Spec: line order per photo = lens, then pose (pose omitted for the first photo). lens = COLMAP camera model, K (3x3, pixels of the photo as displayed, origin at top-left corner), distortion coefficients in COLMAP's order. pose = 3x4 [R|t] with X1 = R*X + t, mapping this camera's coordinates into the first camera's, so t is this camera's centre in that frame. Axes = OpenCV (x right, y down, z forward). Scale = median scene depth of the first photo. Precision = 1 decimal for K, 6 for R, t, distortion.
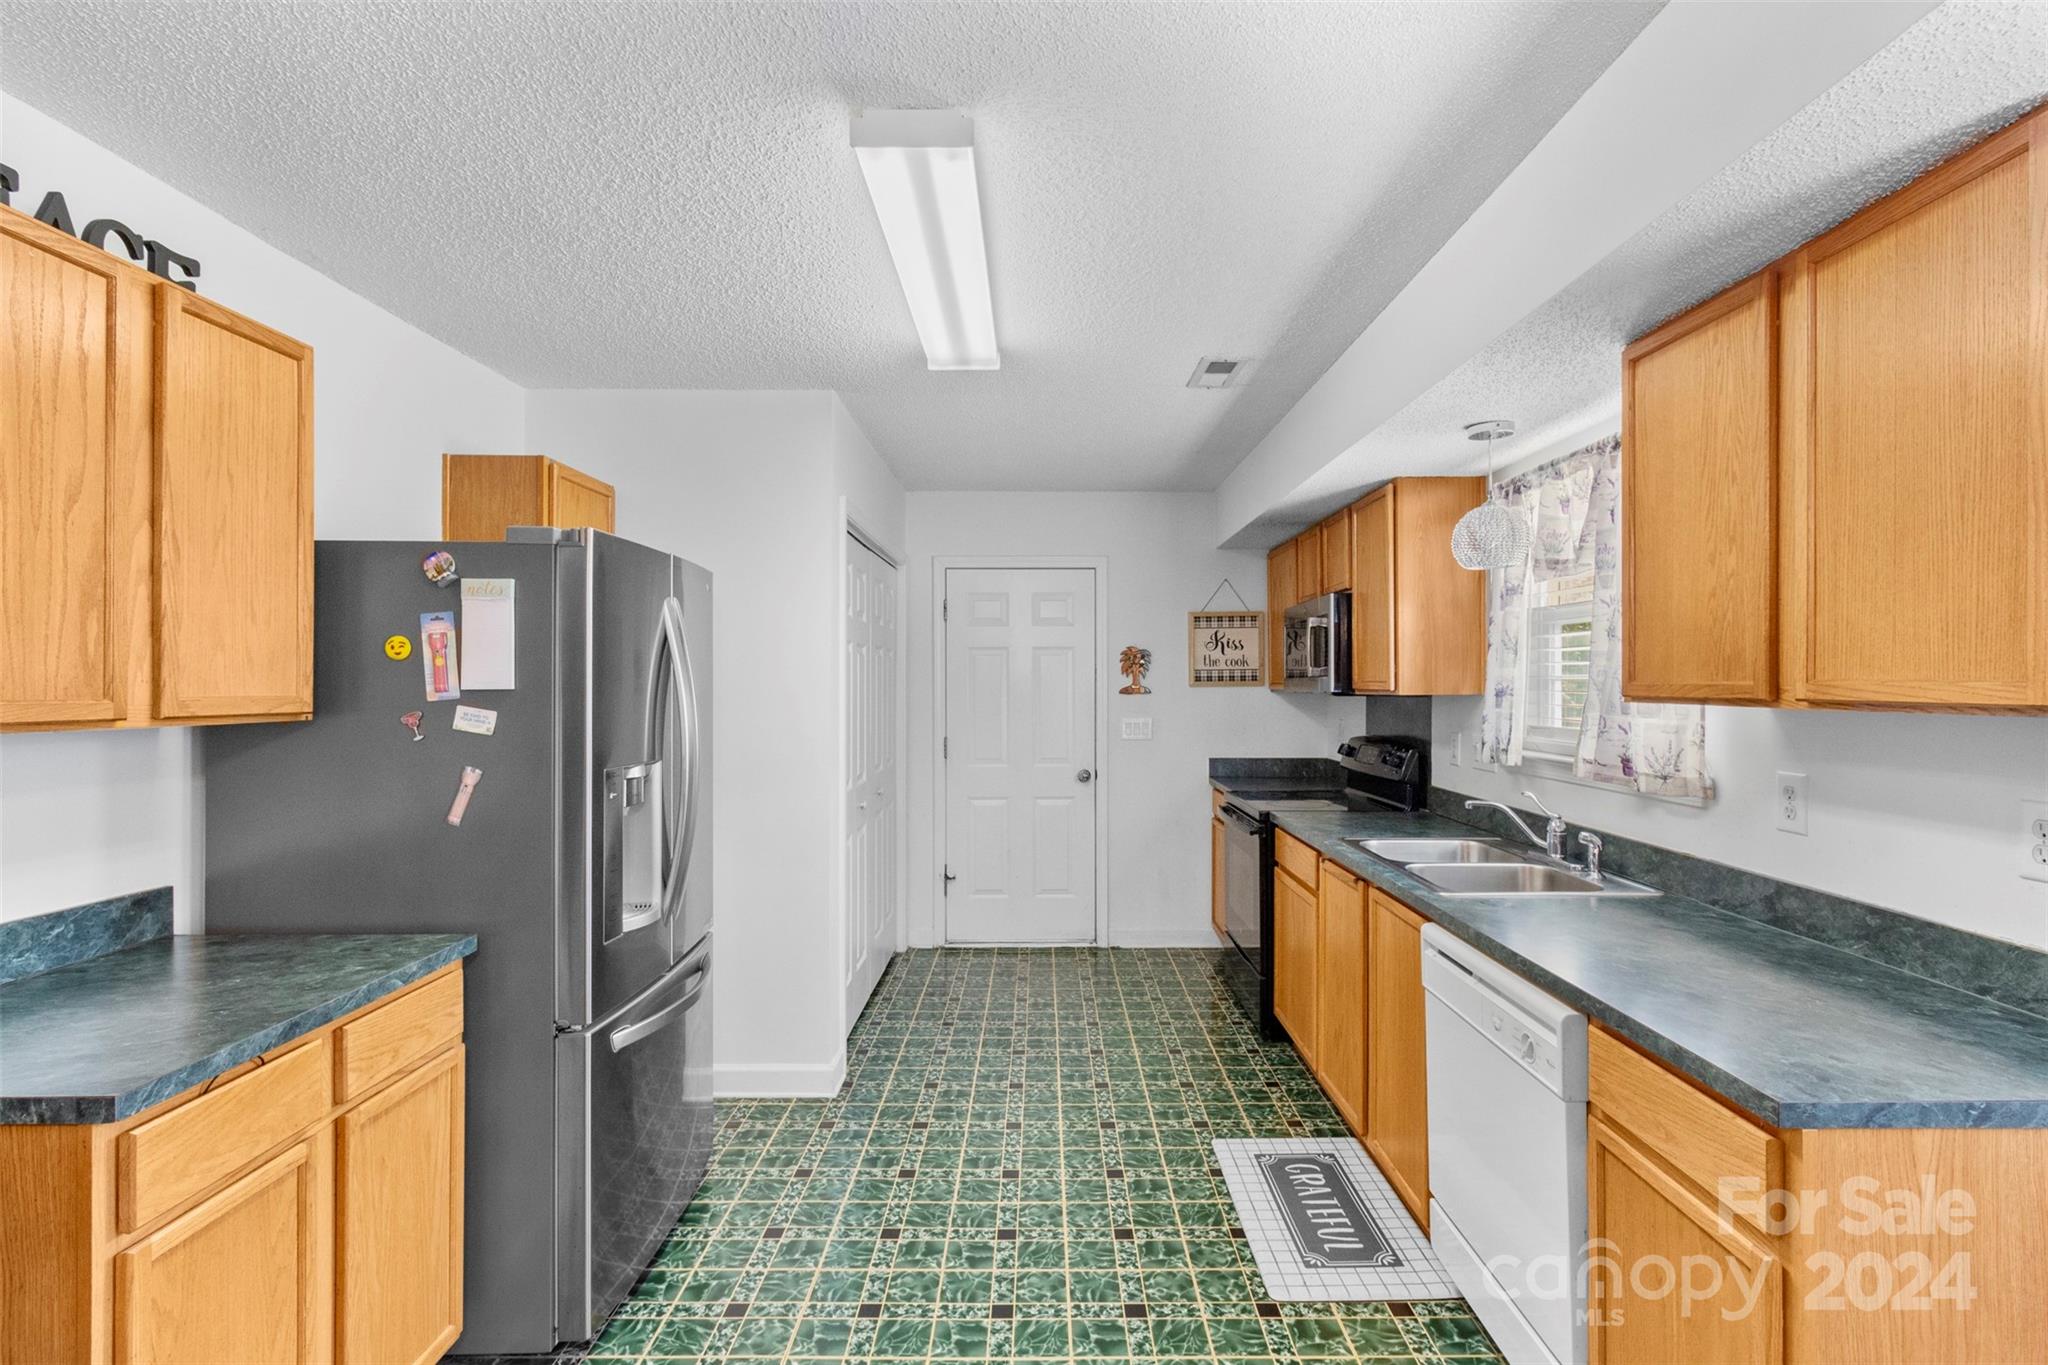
lens RADIAL K [[952.2, 0, 1039.7], [0, 952.2, 683.9], [0, 0, 1]] dist [0.002217, -0.000784]
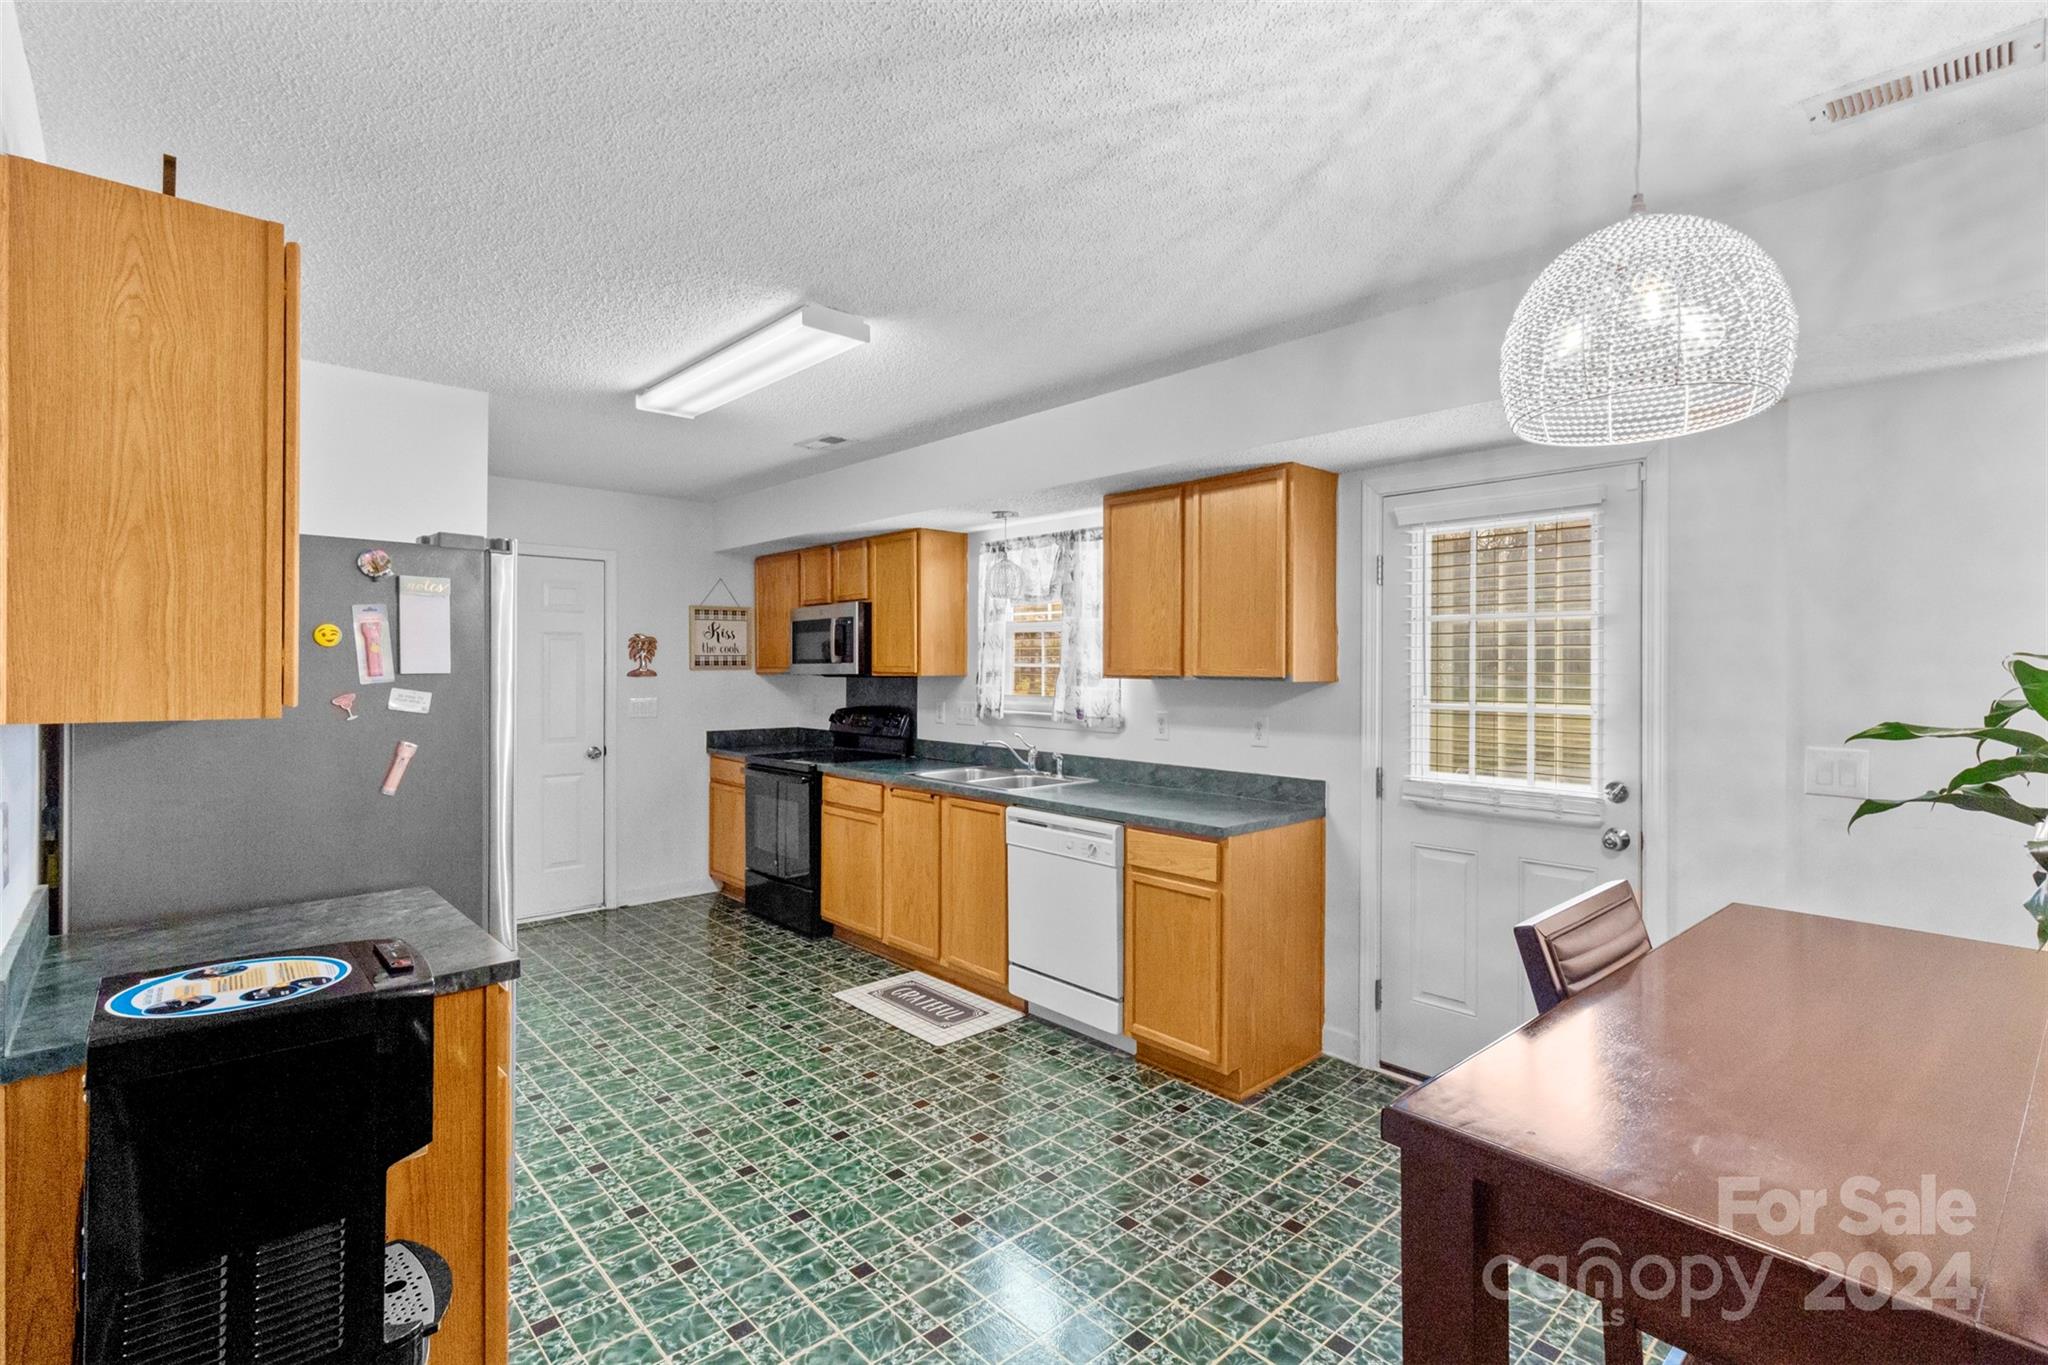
lens RADIAL K [[952.2, 0, 1040.9], [0, 952.2, 672.8], [0, 0, 1]] dist [0.002217, -0.000784]
pose [[0.729764, -0.002289, 0.683695, -0.657940], [-0.002194, 0.999981, 0.005690, -0.002506], [-0.683696, -0.005652, 0.729745, -0.271664]]
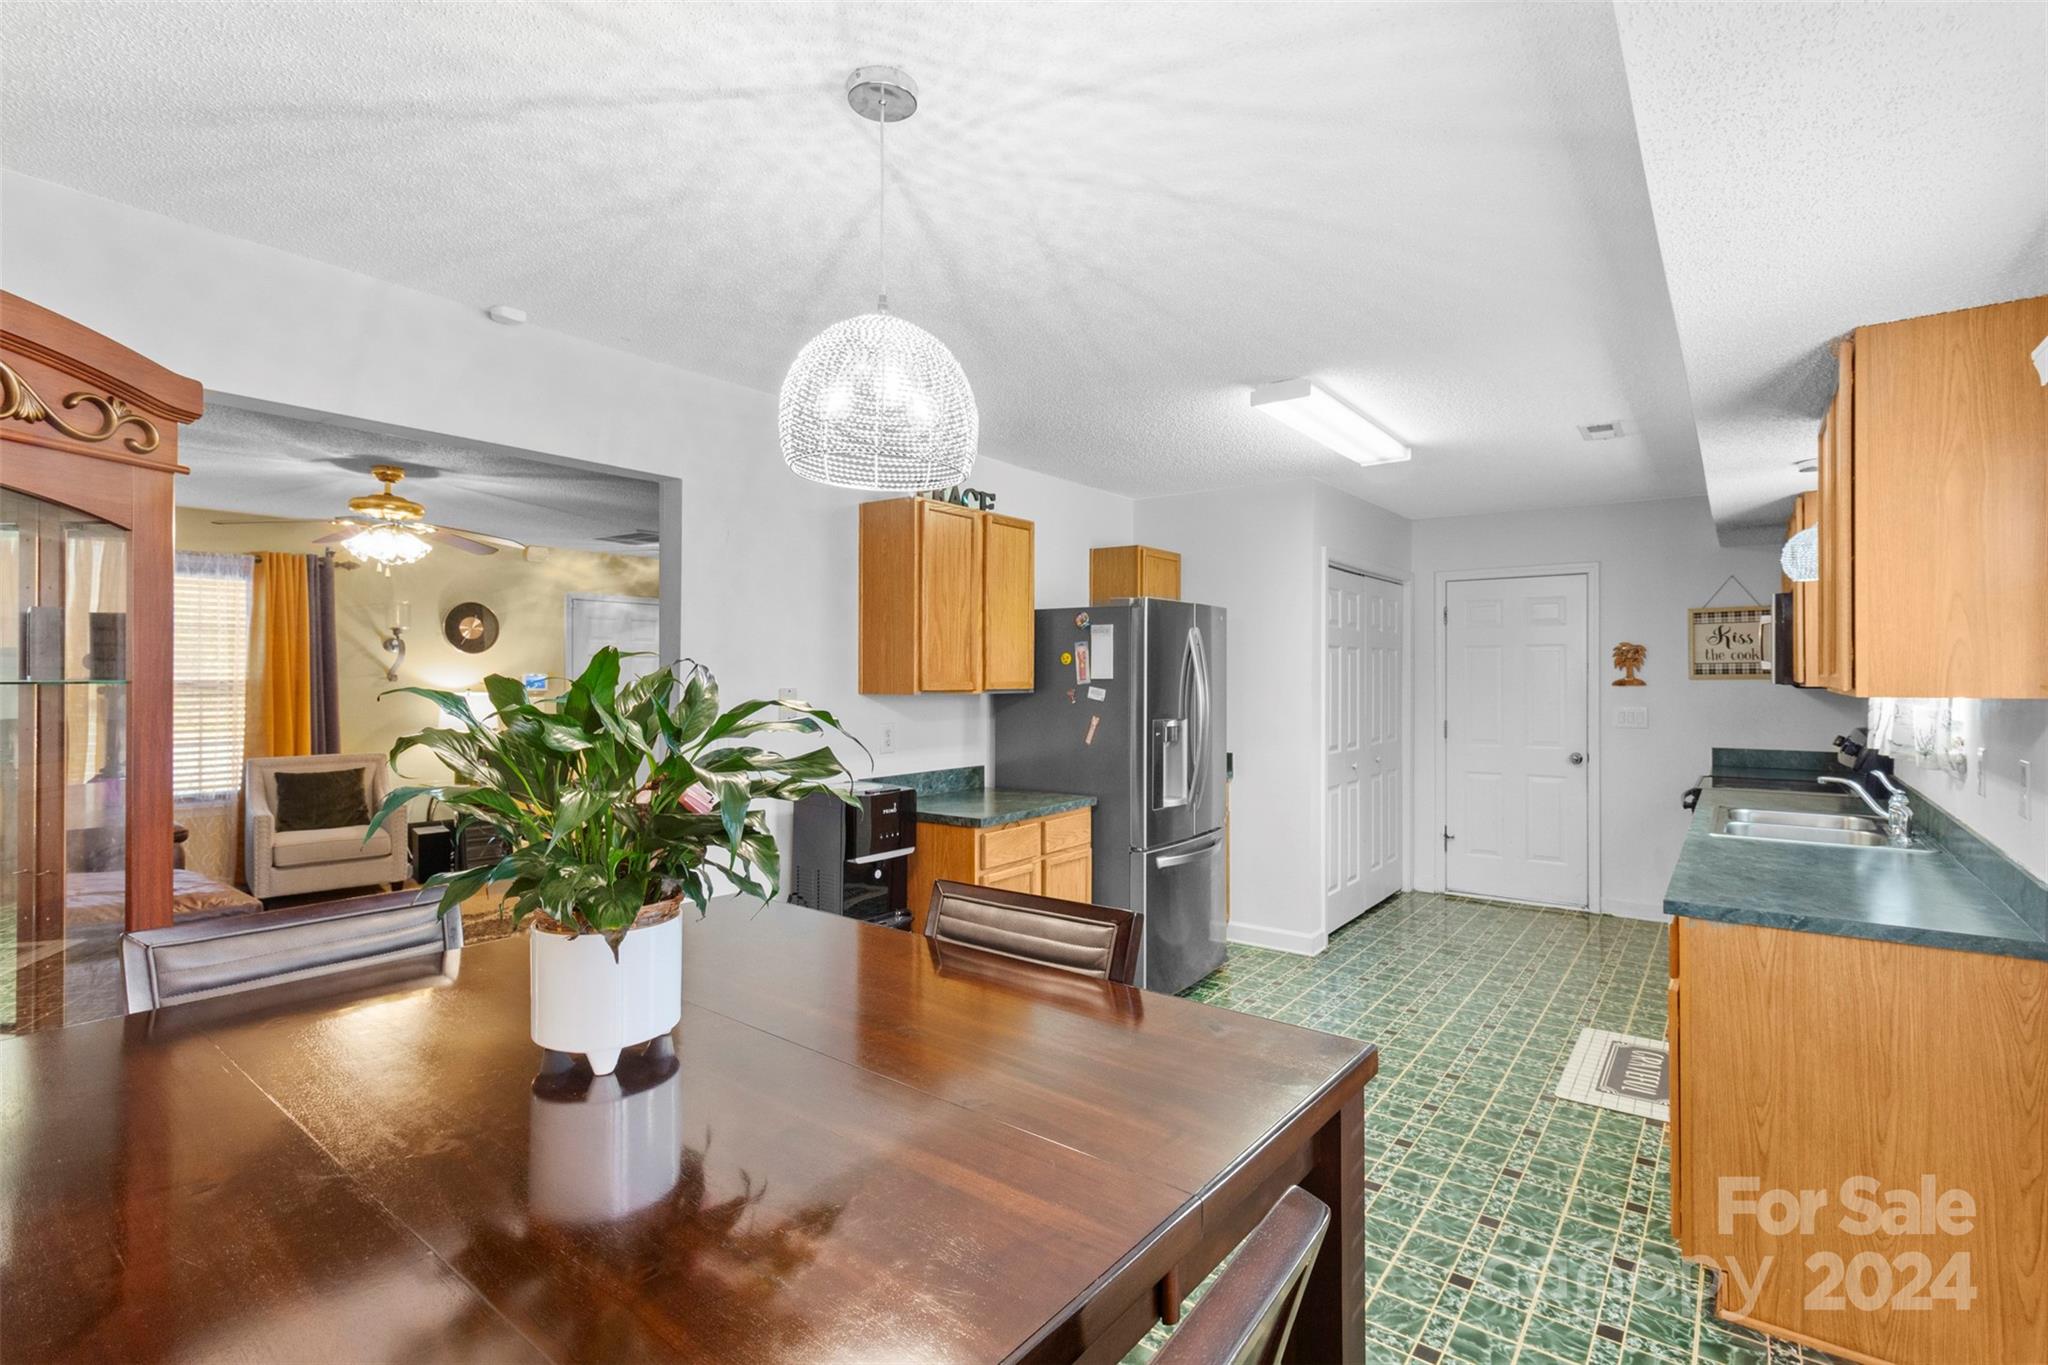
lens RADIAL K [[952.2, 0, 1038.5], [0, 952.2, 680.4], [0, 0, 1]] dist [0.002217, -0.000784]
pose [[0.803233, 0.003735, -0.595653, 0.423897], [-0.001219, 0.999989, 0.004627, 0.000006], [0.595663, -0.002991, 0.803229, -0.579821]]
